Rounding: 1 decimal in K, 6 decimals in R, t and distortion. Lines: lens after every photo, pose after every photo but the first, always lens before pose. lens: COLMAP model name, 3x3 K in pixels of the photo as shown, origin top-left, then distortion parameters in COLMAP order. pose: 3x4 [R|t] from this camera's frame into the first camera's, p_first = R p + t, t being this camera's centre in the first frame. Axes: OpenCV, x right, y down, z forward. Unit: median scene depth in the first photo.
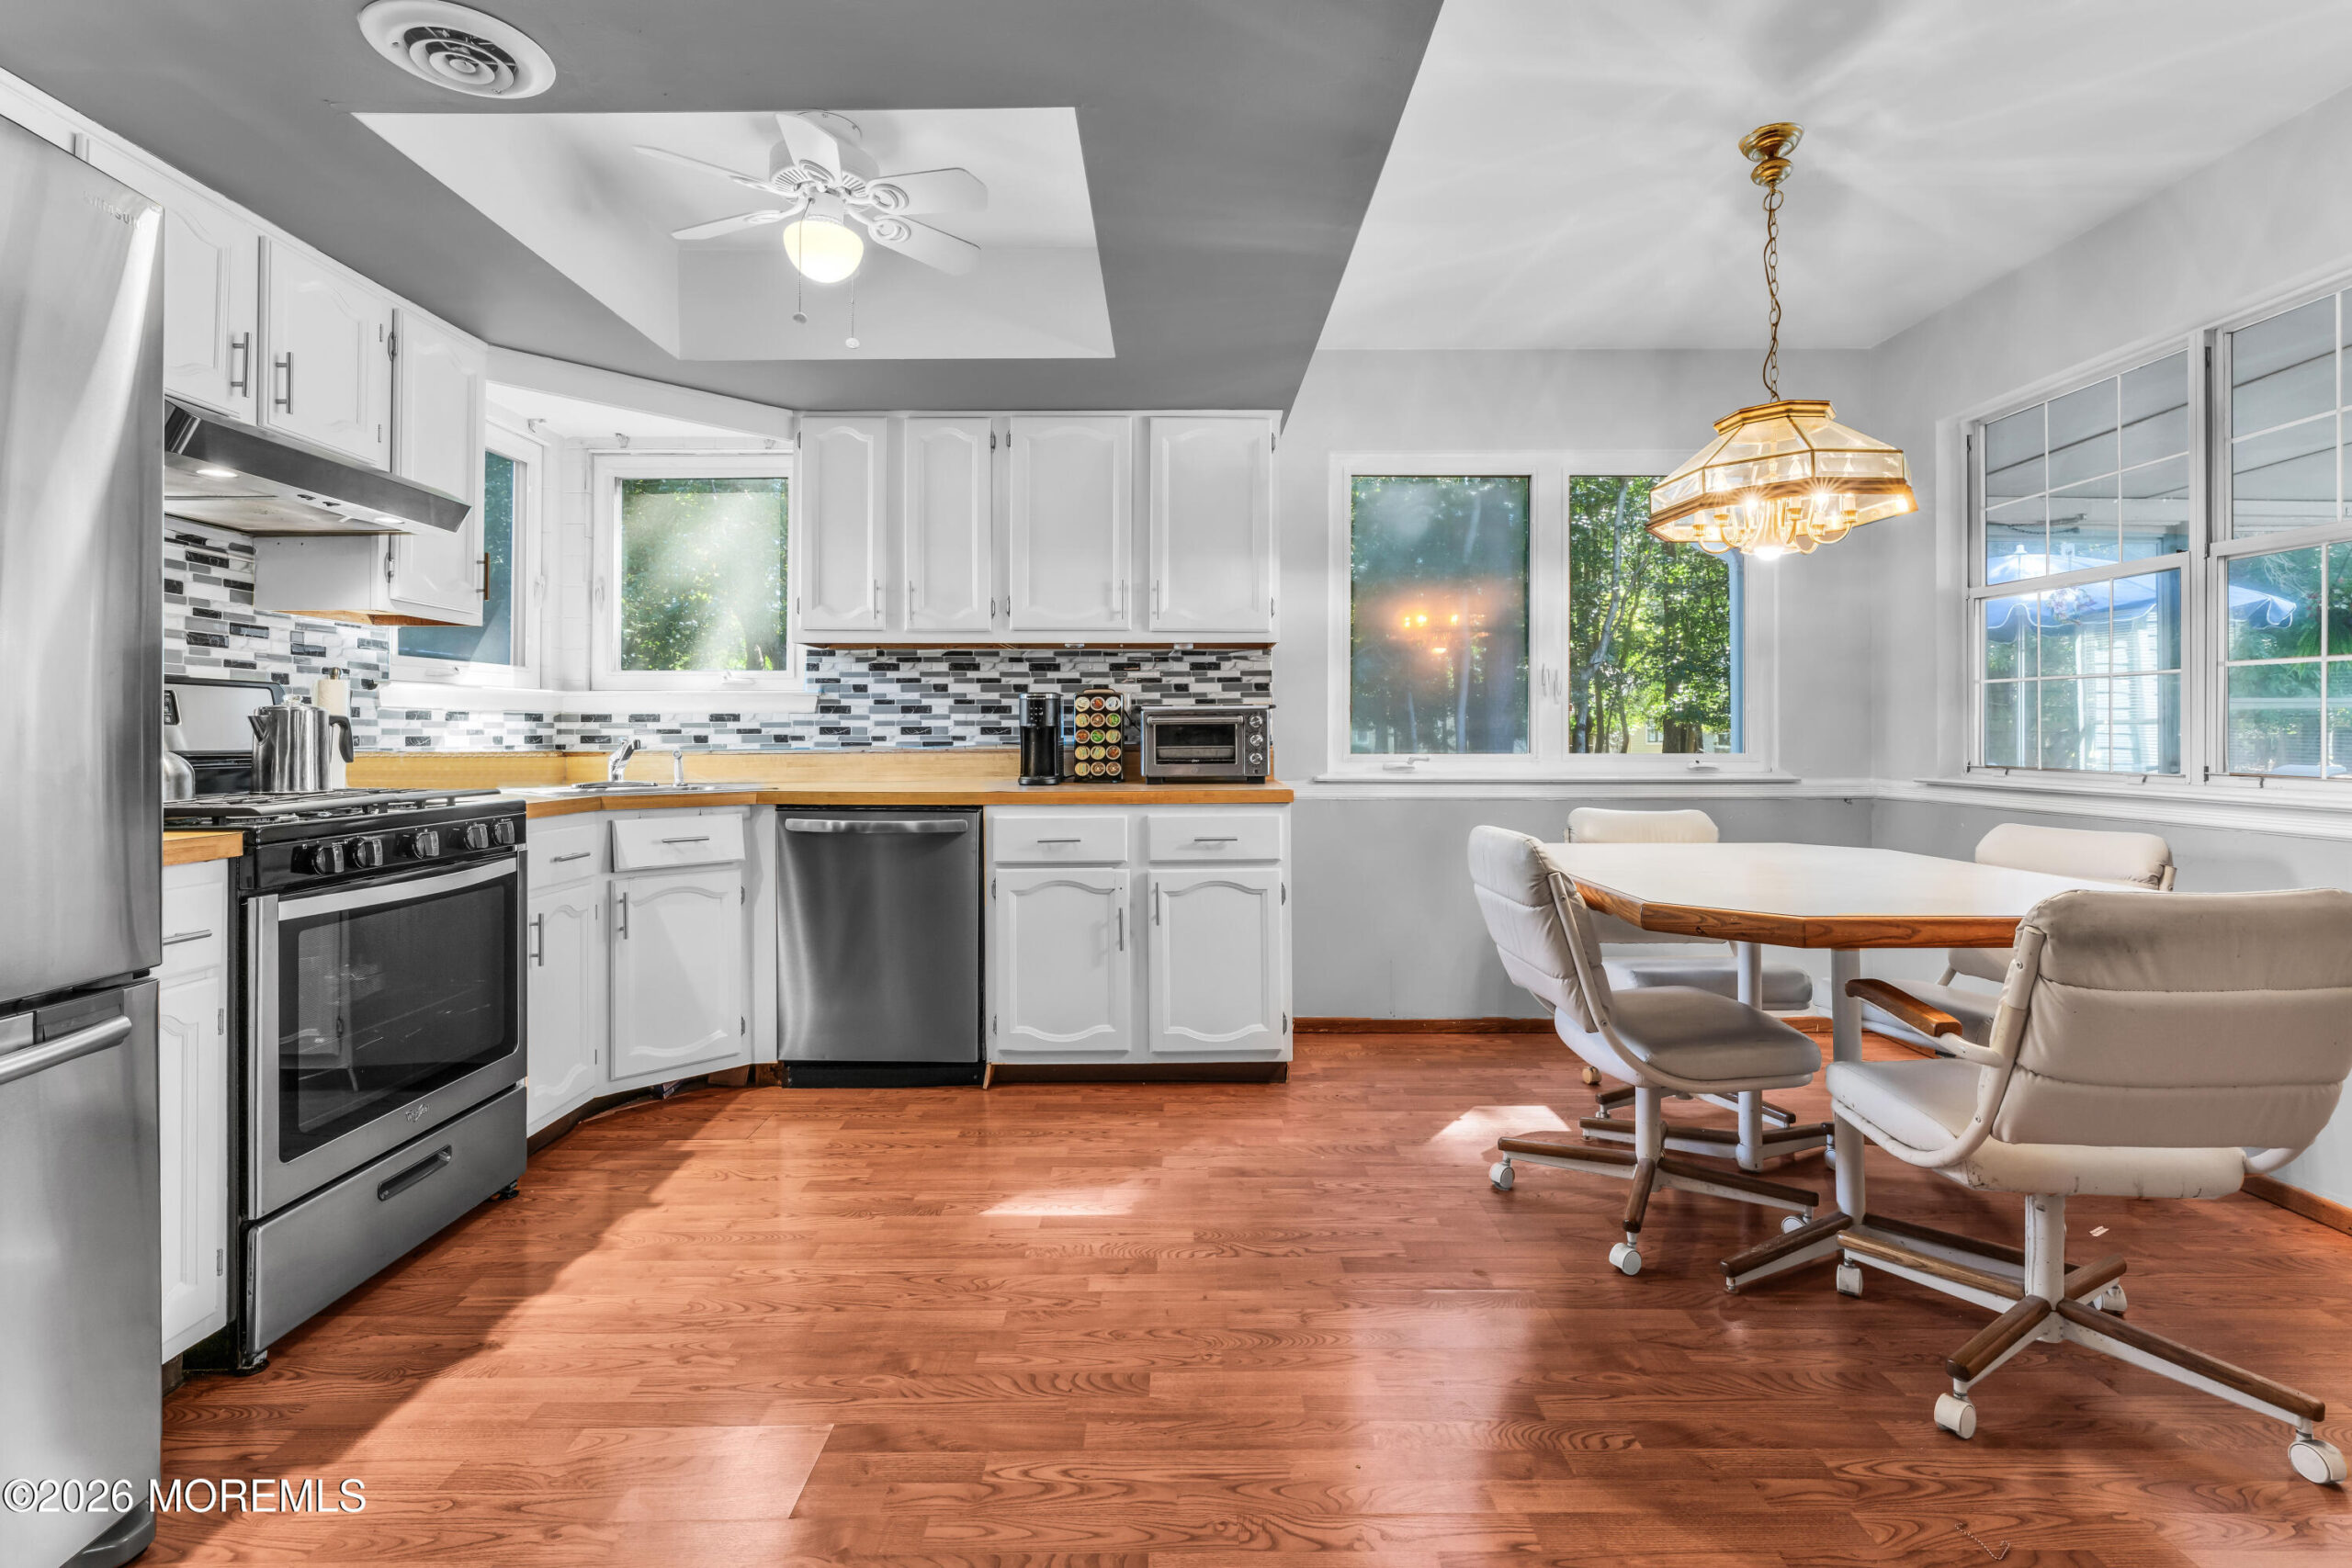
lens RADIAL K [[1084.4, 0, 1173.1], [0, 1084.4, 721.0], [0, 0, 1]] dist [-0.000607, -0.000125]
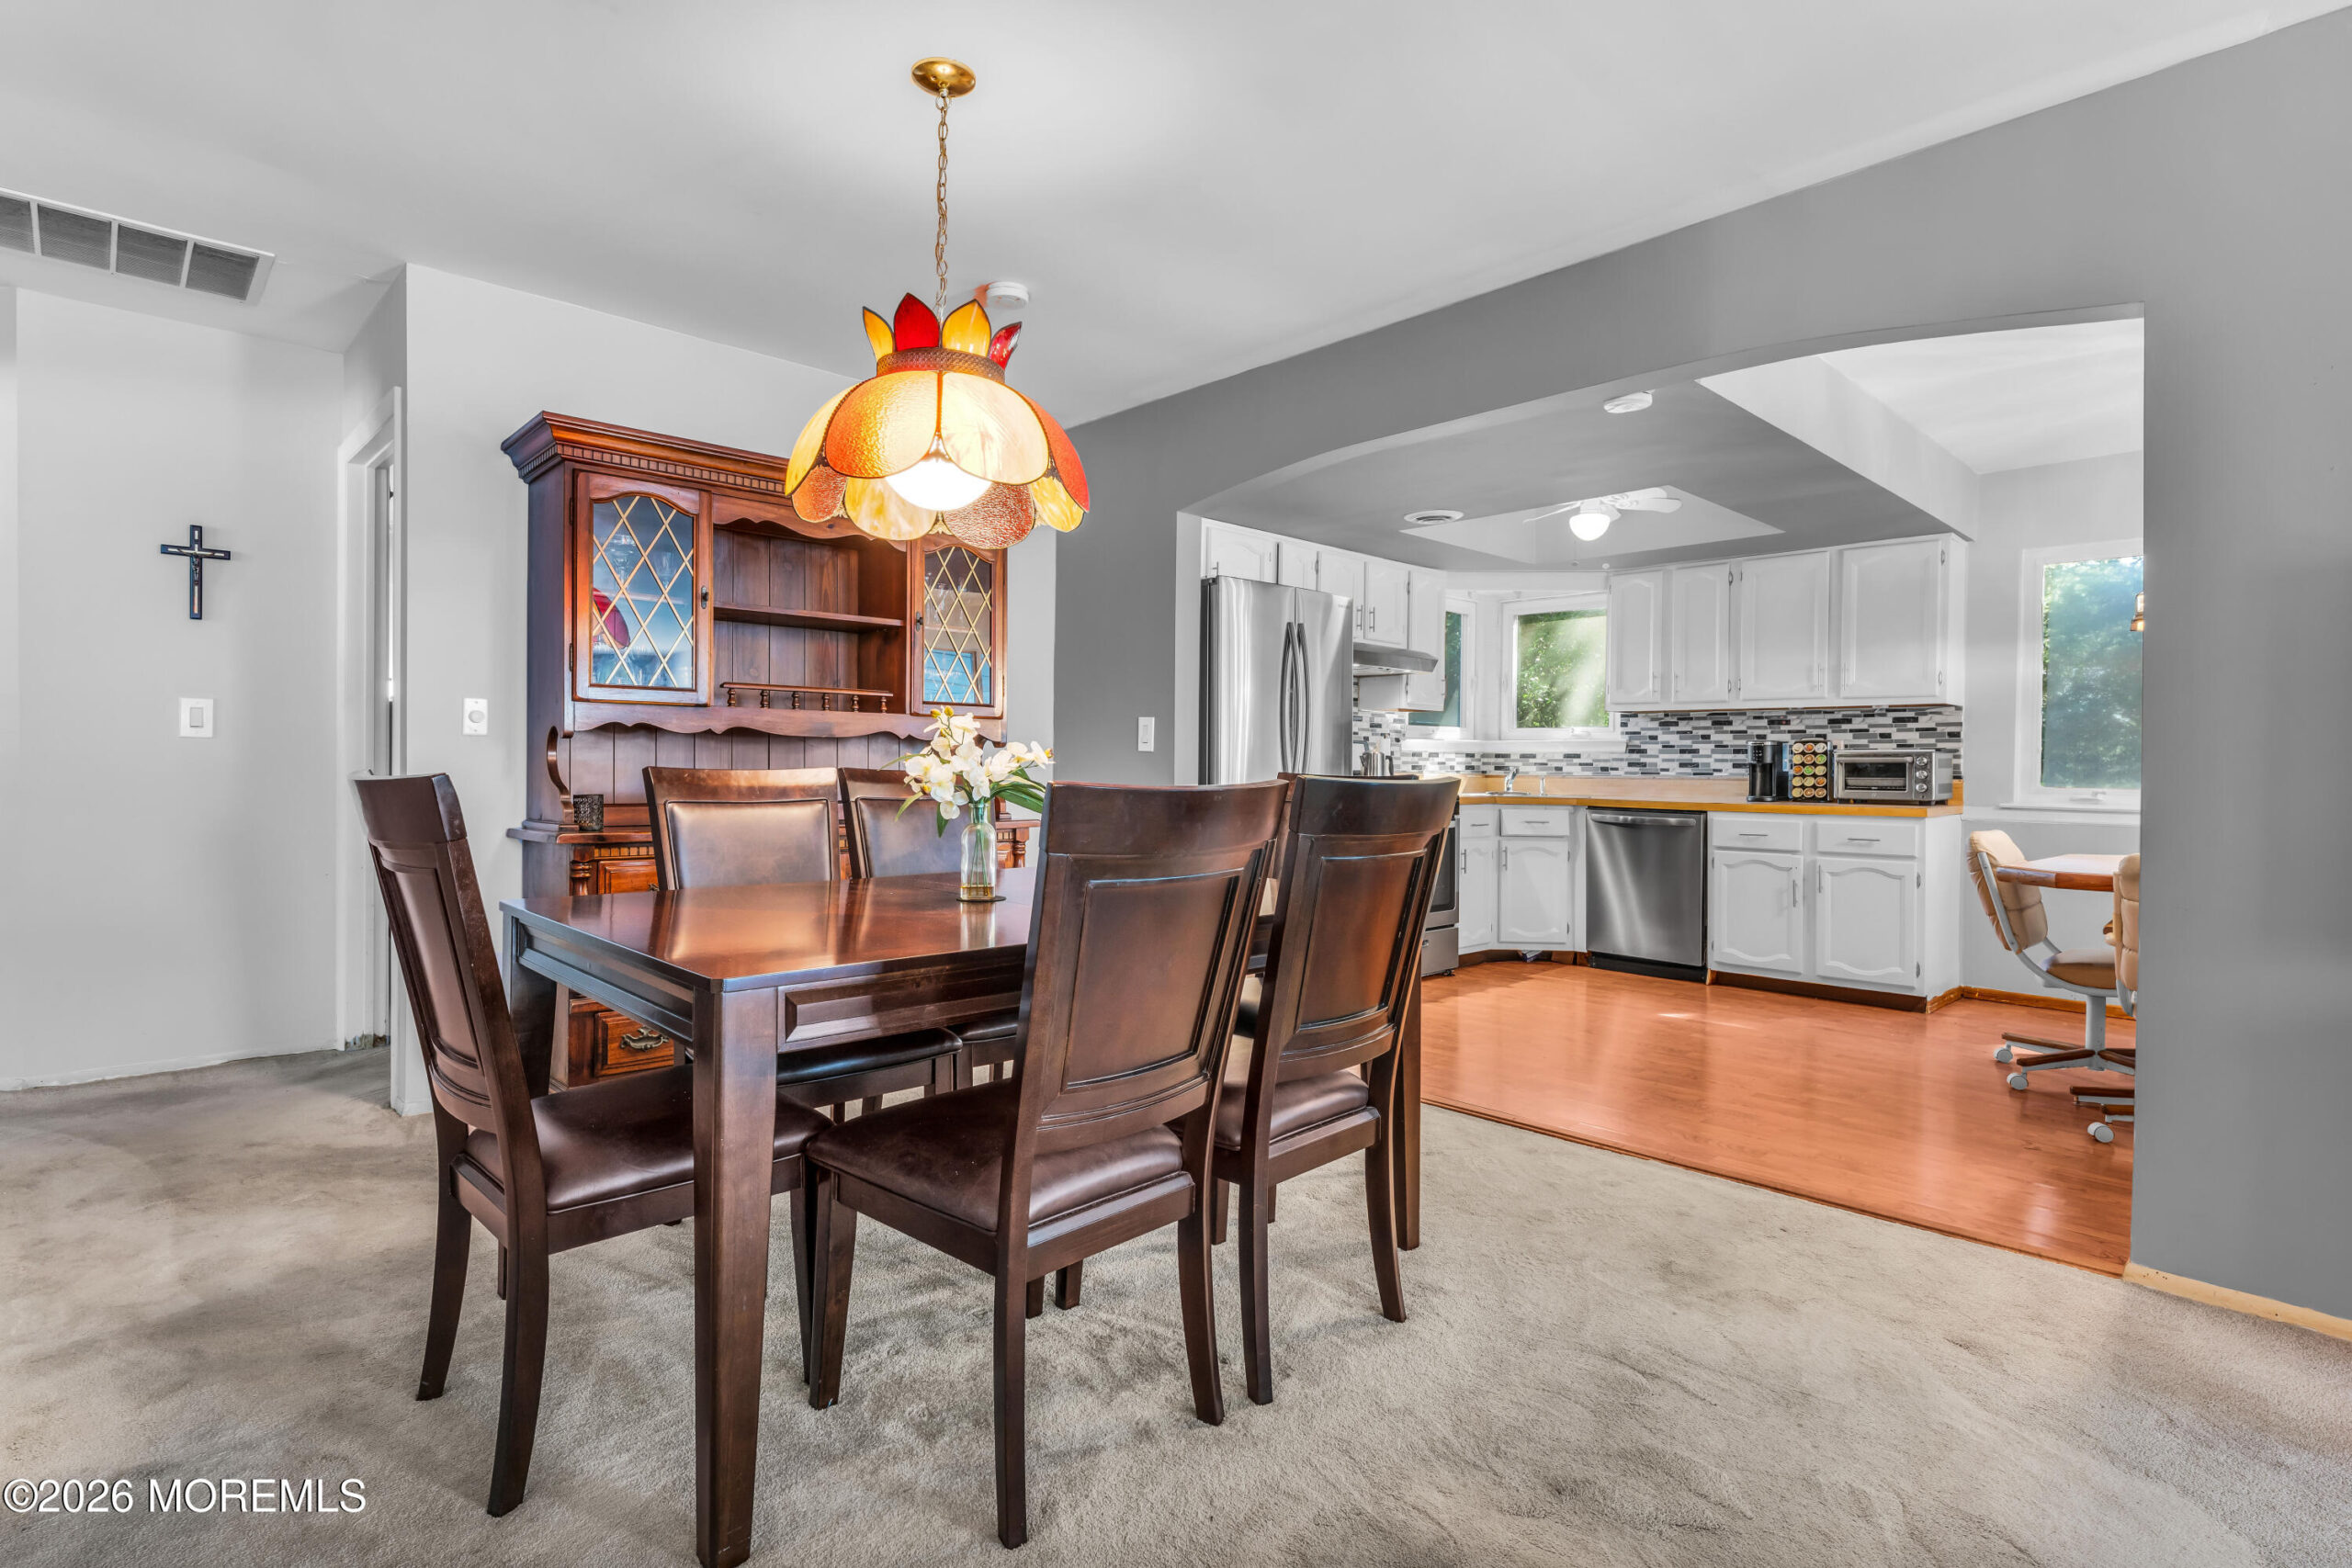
lens RADIAL K [[1163.8, 0, 1176.0], [0, 1163.8, 770.7], [0, 0, 1]] dist [-0.000286, -0.000128]
pose [[0.691019, 0.014108, -0.722699, 0.511569], [-0.003629, 0.999865, 0.016048, -0.007815], [0.722828, -0.008467, 0.690976, -0.750290]]
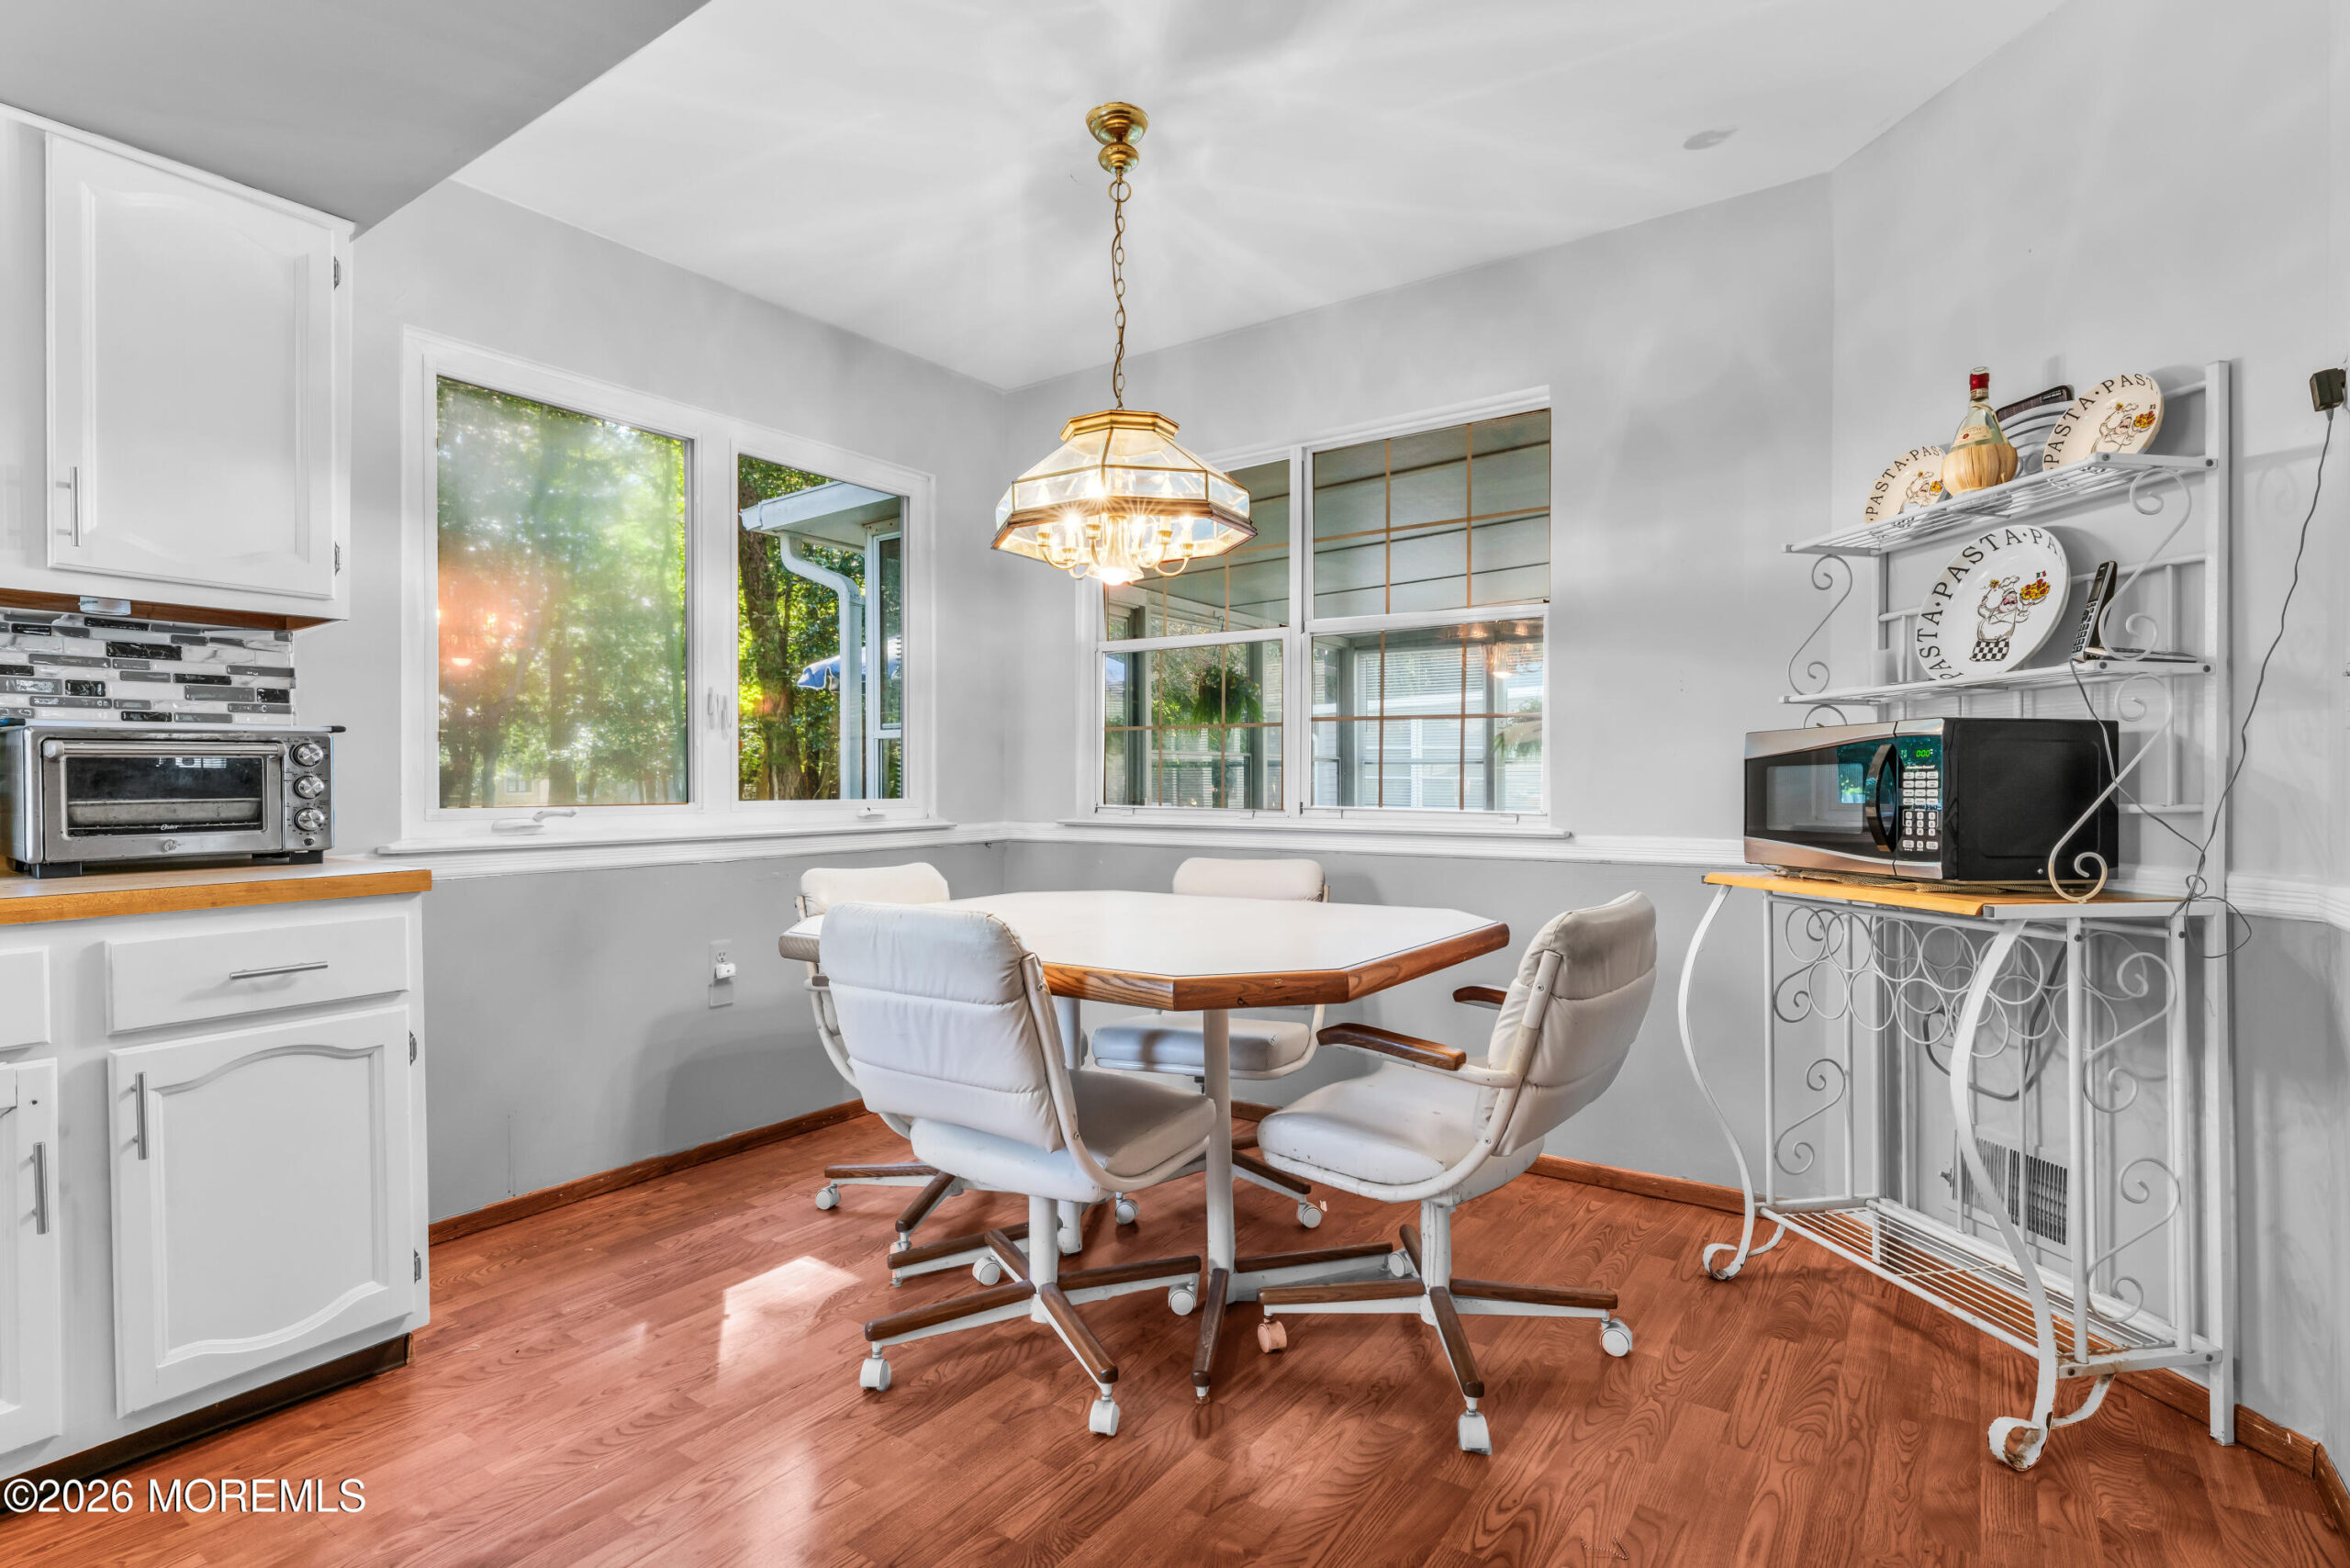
lens RADIAL K [[1144.4, 0, 1160.9], [0, 1144.4, 789.5], [0, 0, 1]] dist [0.000515, 0.000221]
pose [[0.581758, -0.007858, 0.813324, -0.157923], [-0.006154, 0.999882, 0.014062, 0.008008], [-0.813339, -0.013185, 0.581641, 0.296234]]
